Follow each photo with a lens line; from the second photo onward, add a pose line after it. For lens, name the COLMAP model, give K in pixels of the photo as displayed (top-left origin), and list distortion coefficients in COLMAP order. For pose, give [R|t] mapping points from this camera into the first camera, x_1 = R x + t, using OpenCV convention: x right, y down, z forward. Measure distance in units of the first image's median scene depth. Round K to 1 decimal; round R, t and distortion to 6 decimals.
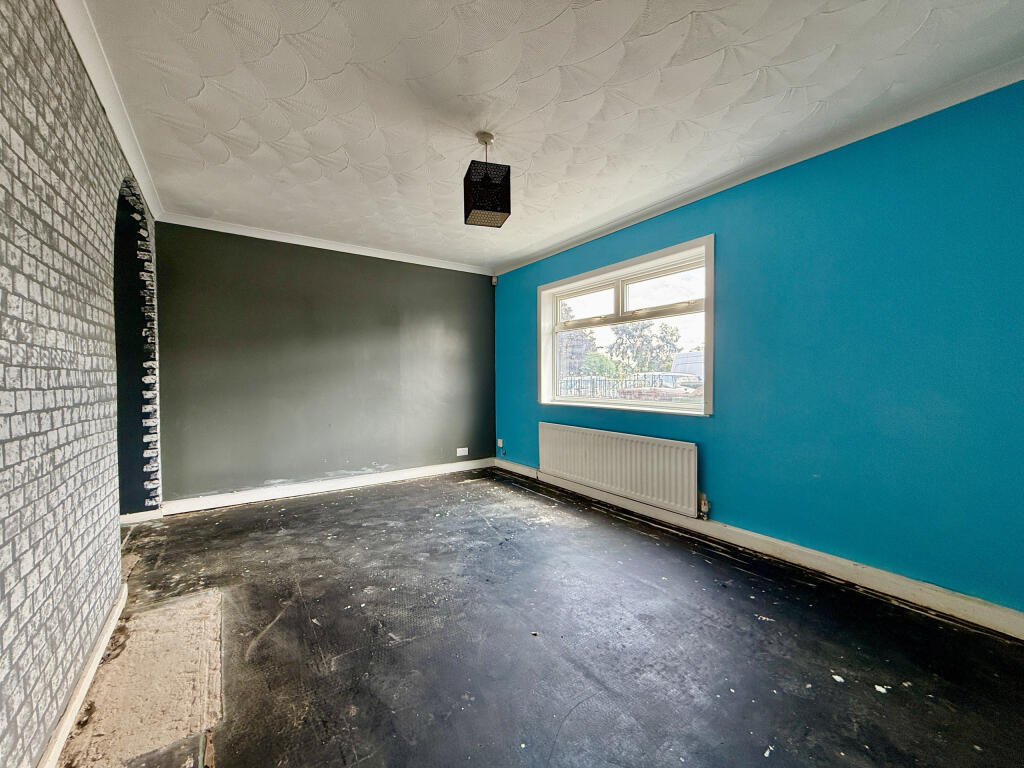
lens RADIAL K [[403.6, 0, 512.0], [0, 403.6, 384.0], [0, 0, 1]] dist [-0.009355, 0.000091]
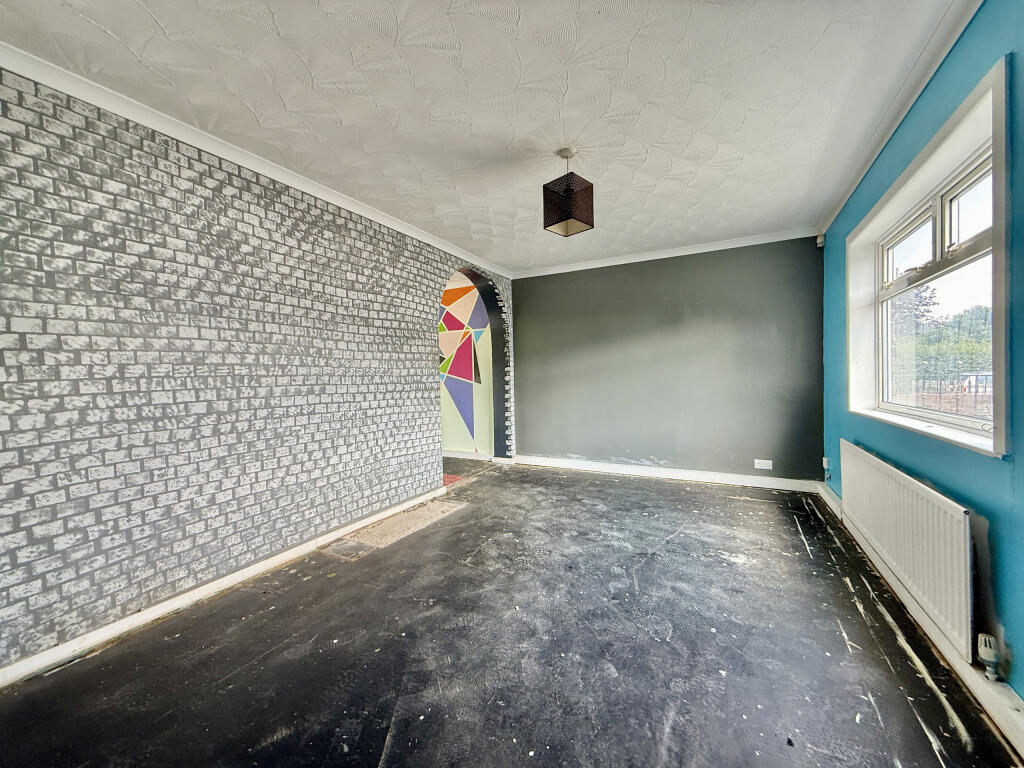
lens RADIAL K [[403.6, 0, 512.0], [0, 403.6, 384.0], [0, 0, 1]] dist [-0.009355, 0.000091]
pose [[0.450753, 0.011148, -0.892579, 0.600144], [-0.000547, 0.999925, 0.012213, -0.008565], [0.892649, -0.005017, 0.450725, 0.282259]]
